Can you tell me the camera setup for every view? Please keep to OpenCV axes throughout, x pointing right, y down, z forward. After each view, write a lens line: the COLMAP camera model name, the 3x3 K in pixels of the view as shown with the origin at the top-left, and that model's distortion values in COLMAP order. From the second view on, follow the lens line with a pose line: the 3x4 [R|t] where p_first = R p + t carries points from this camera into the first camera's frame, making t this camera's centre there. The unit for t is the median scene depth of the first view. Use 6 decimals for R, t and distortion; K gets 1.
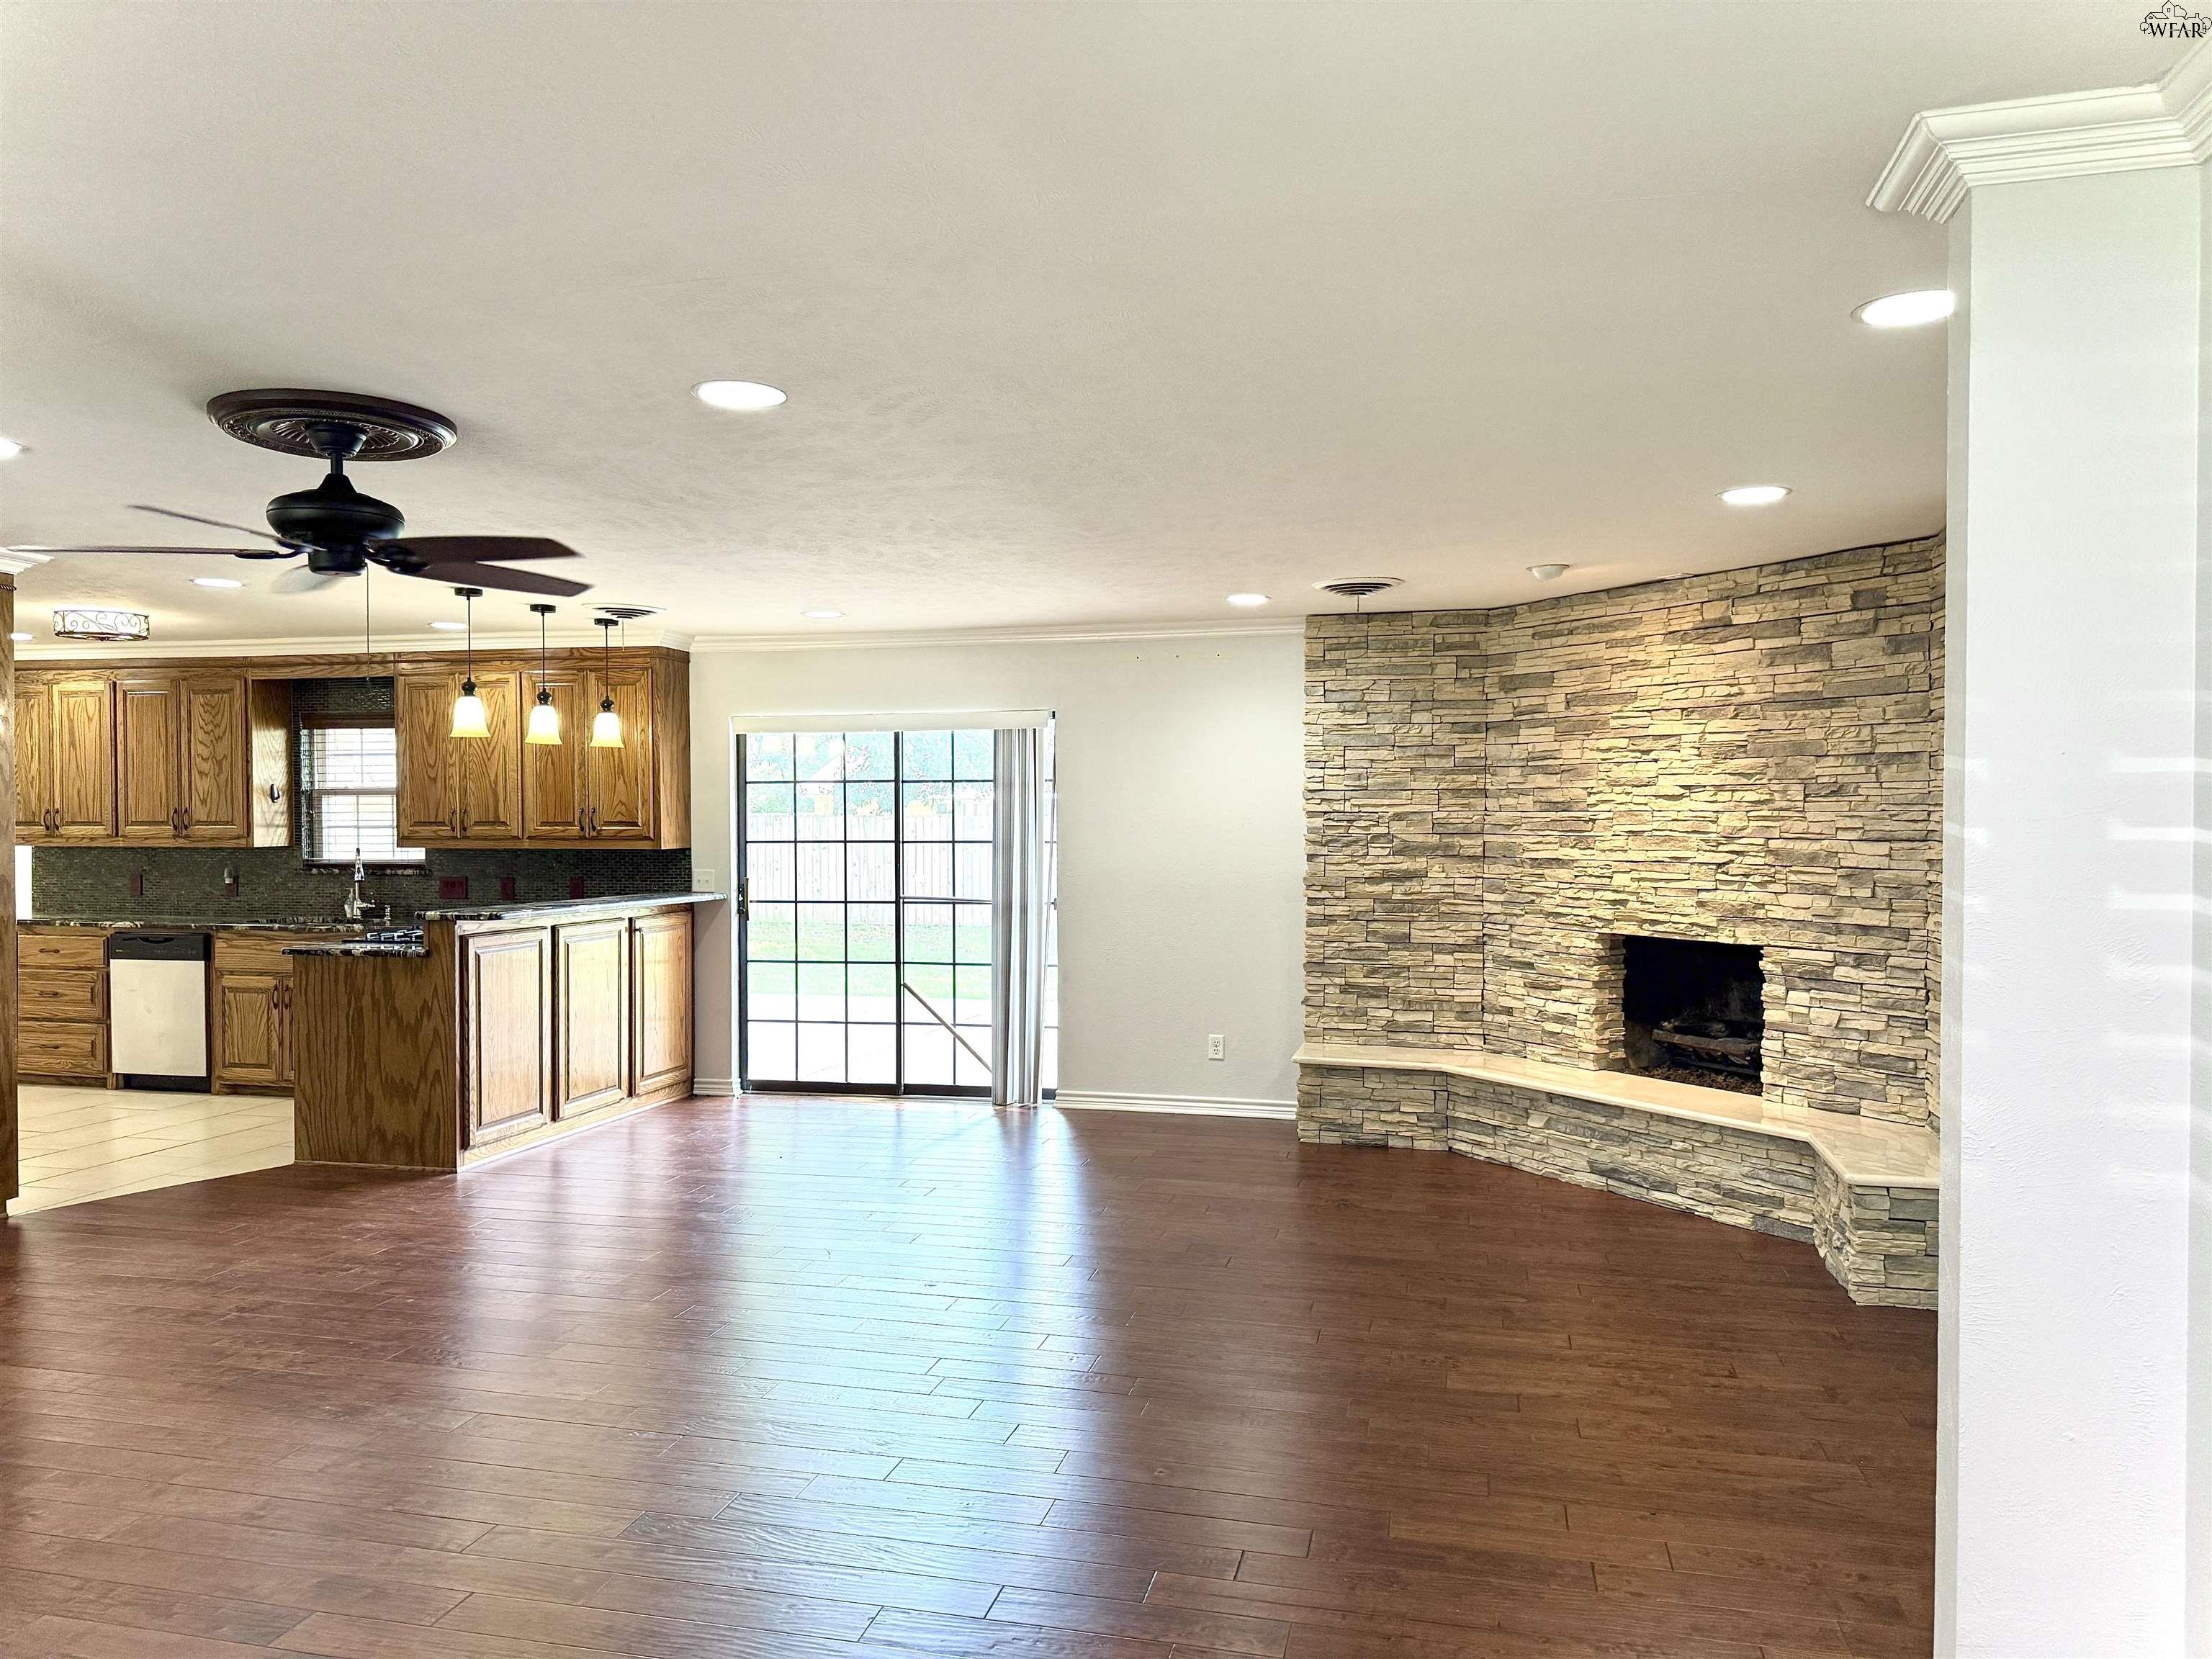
lens RADIAL K [[1558.7, 0, 1106.0], [0, 1558.7, 829.5], [0, 0, 1]] dist [0.071150, -0.057852]
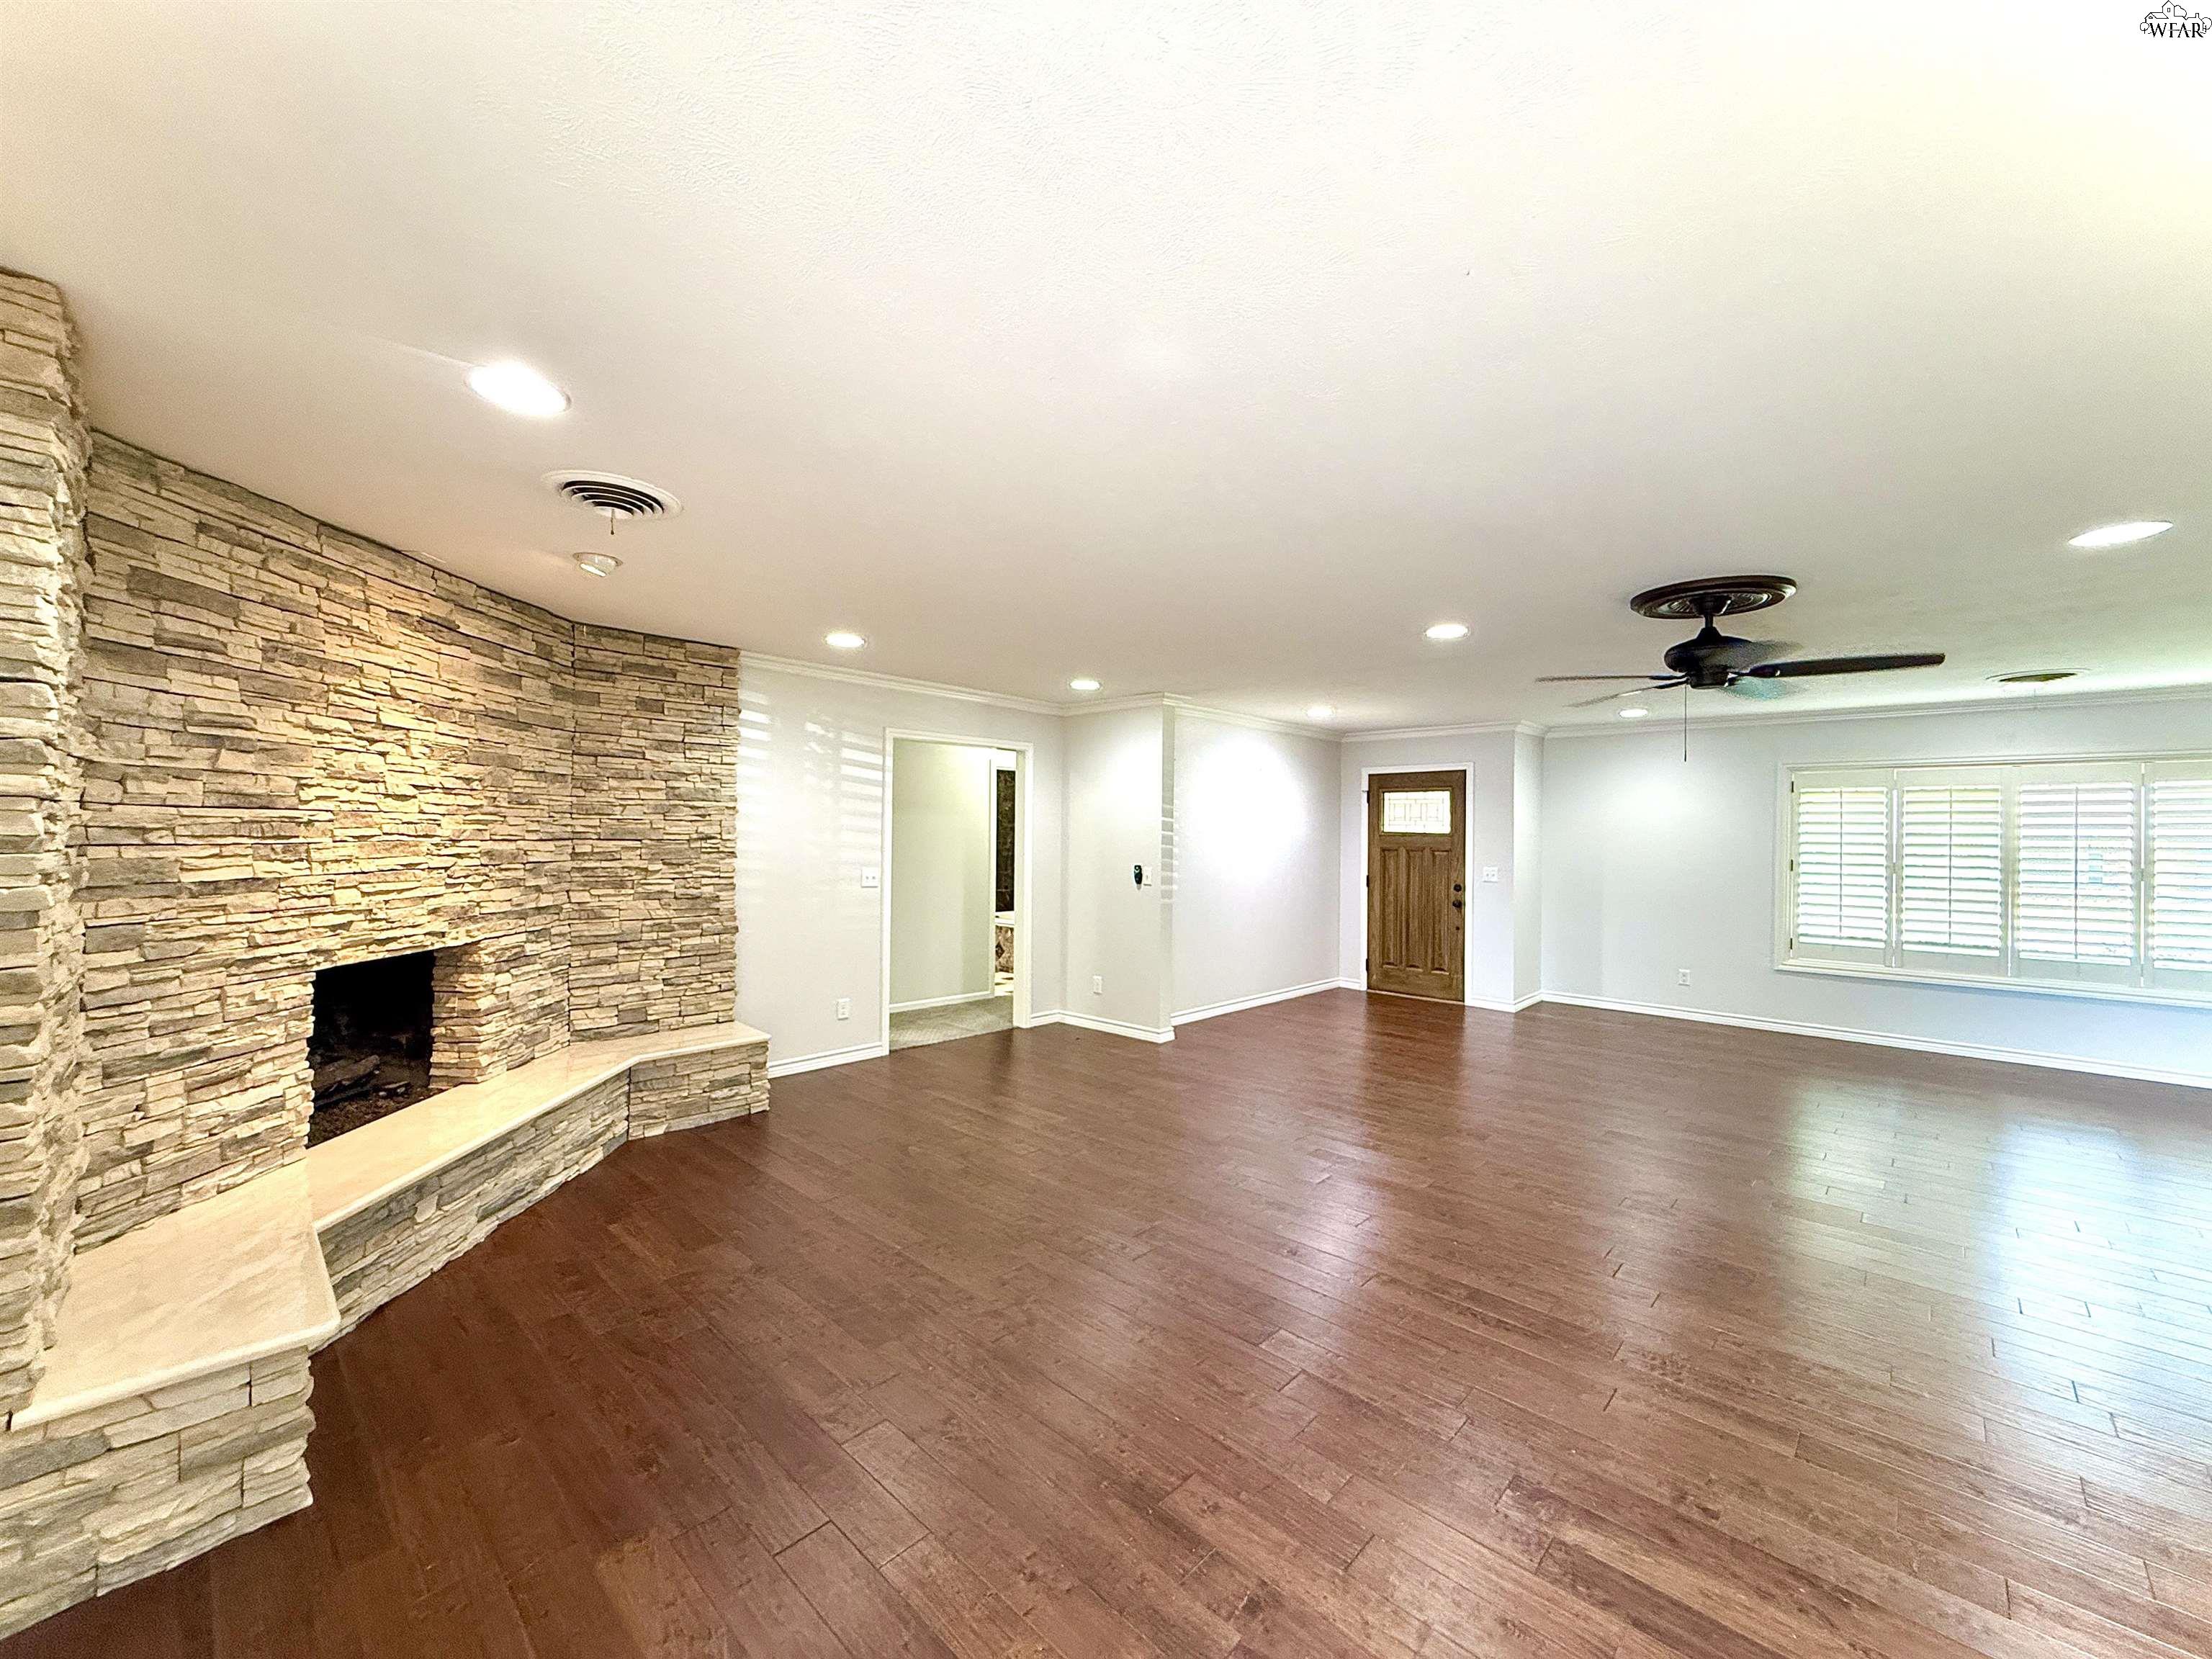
lens RADIAL K [[882.5, 0, 1102.9], [0, 882.5, 831.6], [0, 0, 1]] dist [-0.001910, -0.000072]
pose [[-0.865122, -0.010474, 0.501453, -0.218967], [-0.008537, 0.999945, 0.006158, -0.007019], [-0.501490, 0.001046, -0.865163, 1.138864]]
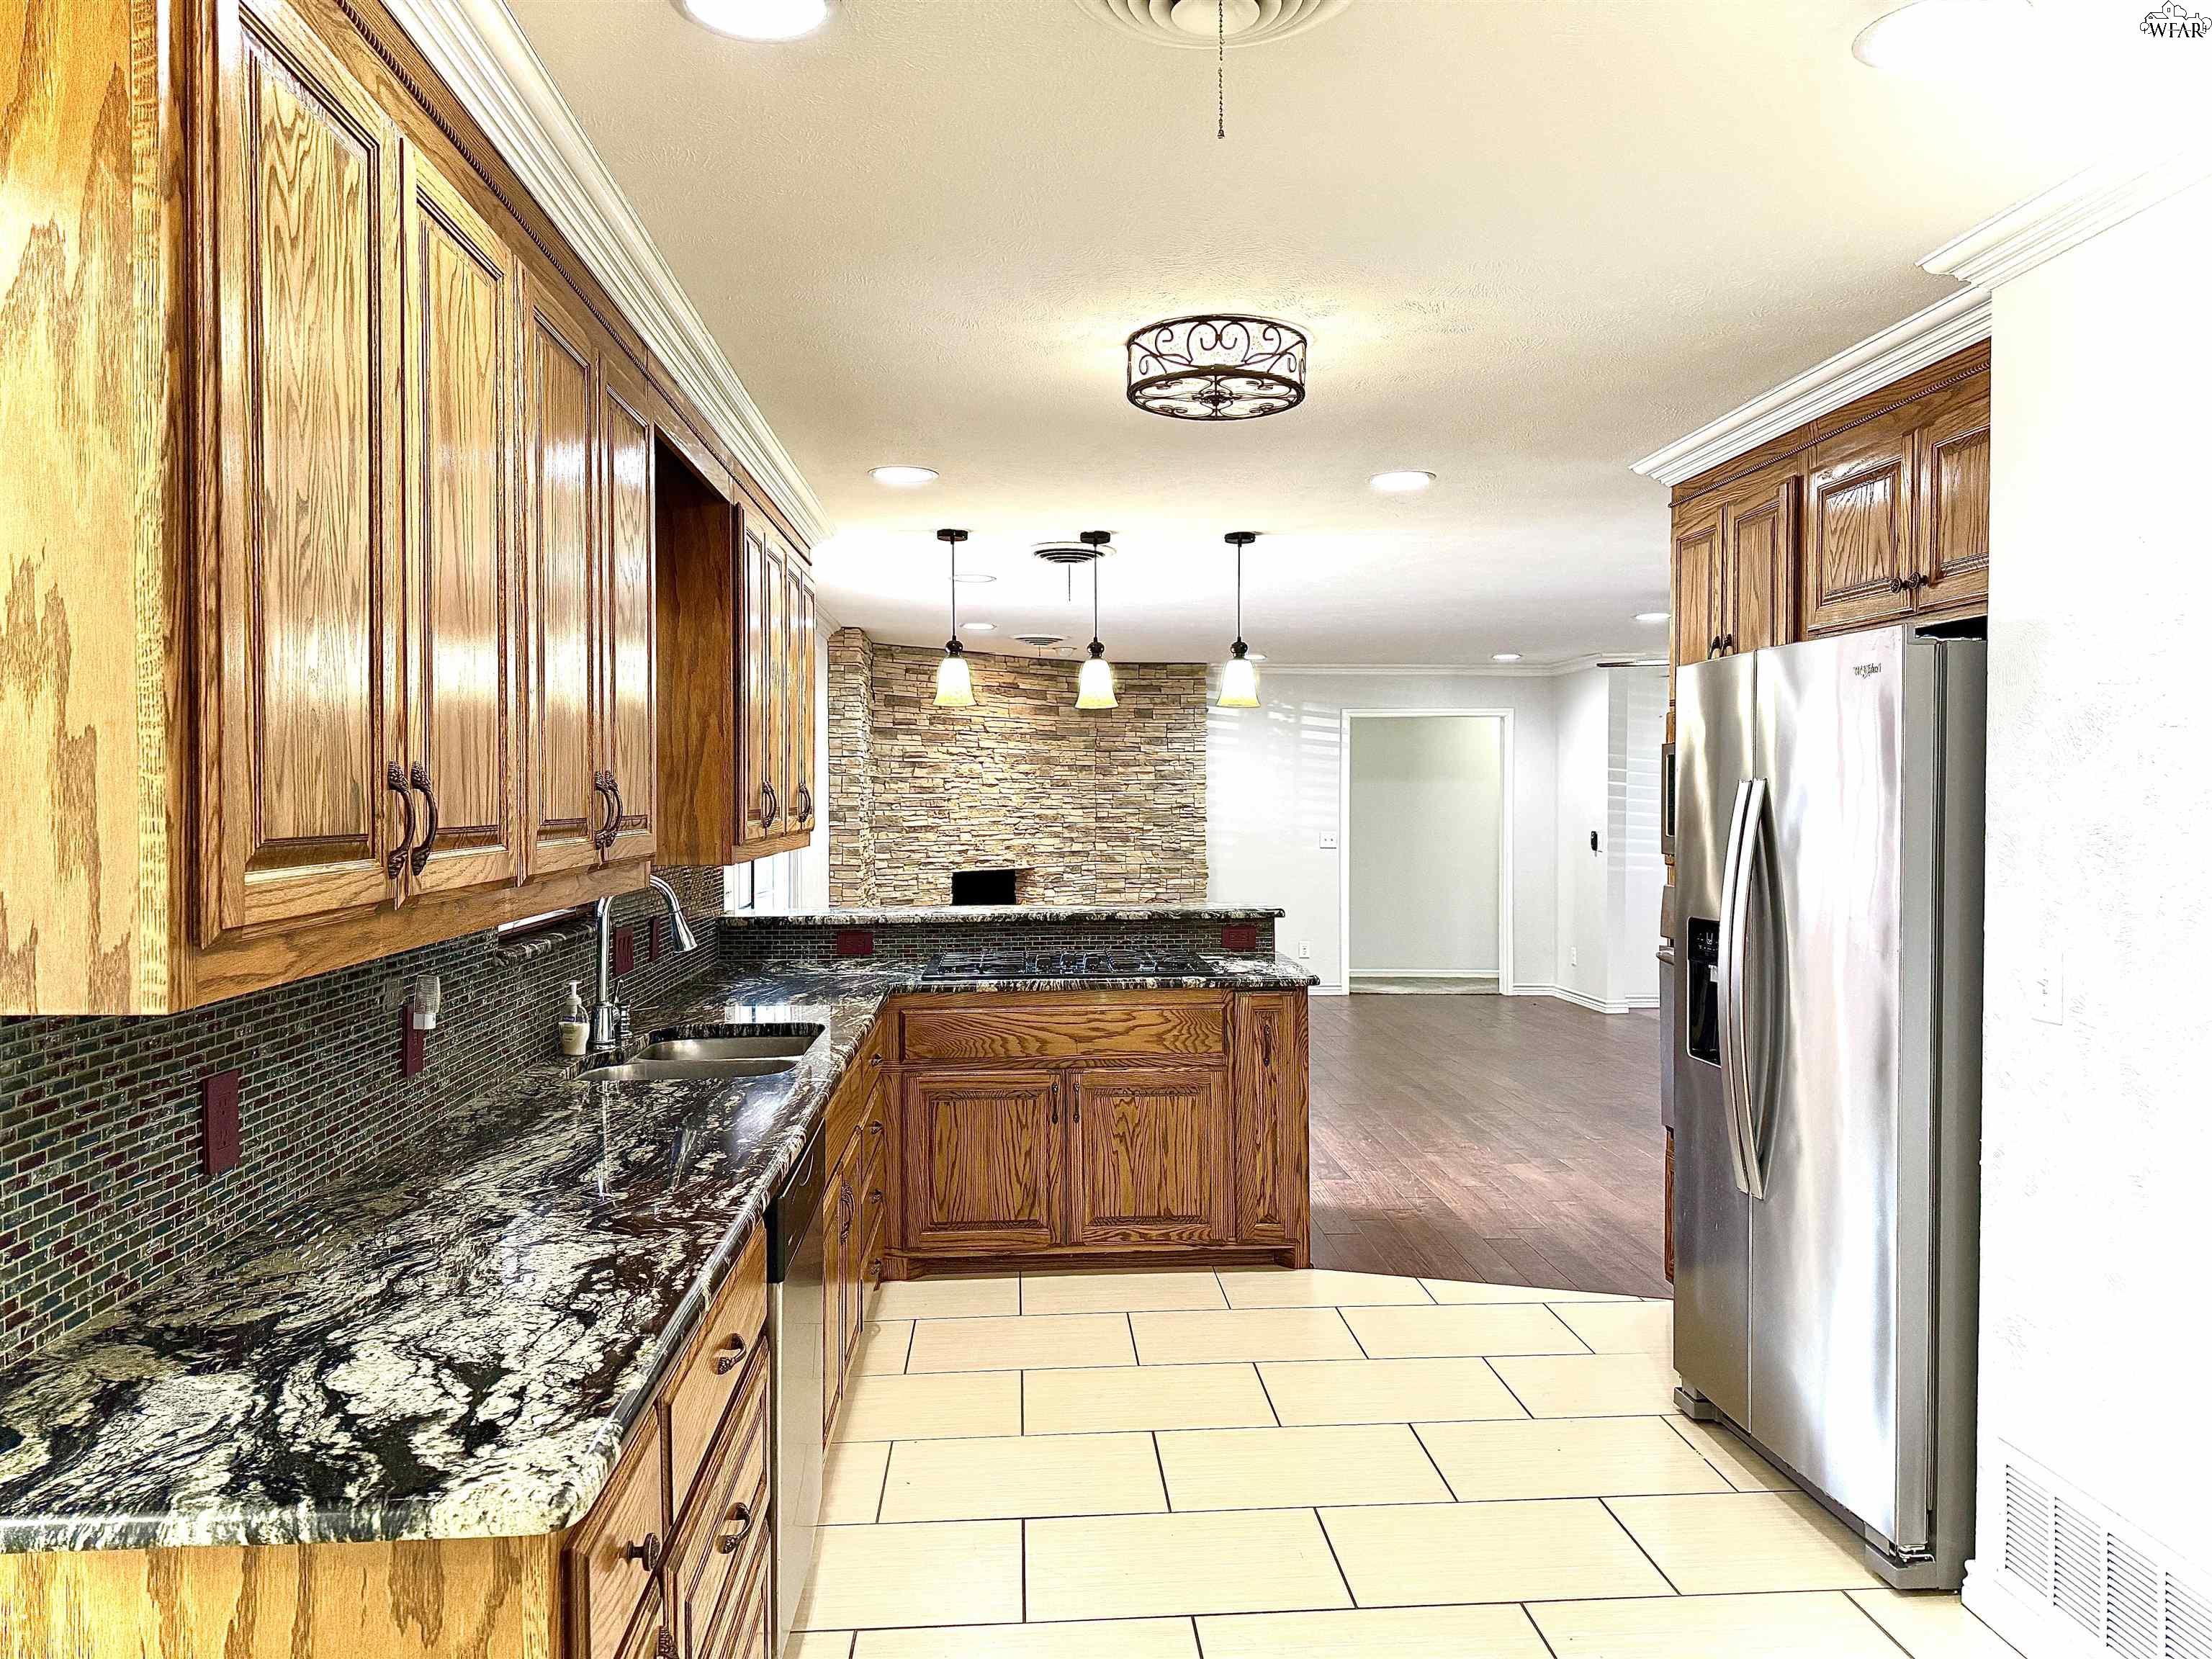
lens RADIAL K [[1558.7, 0, 1106.0], [0, 1558.7, 829.5], [0, 0, 1]] dist [0.071150, -0.057852]
pose [[-0.297460, -0.020746, 0.954509, -1.155324], [0.009636, 0.999648, 0.024731, -0.012390], [-0.954686, 0.016554, -0.297155, 1.268611]]
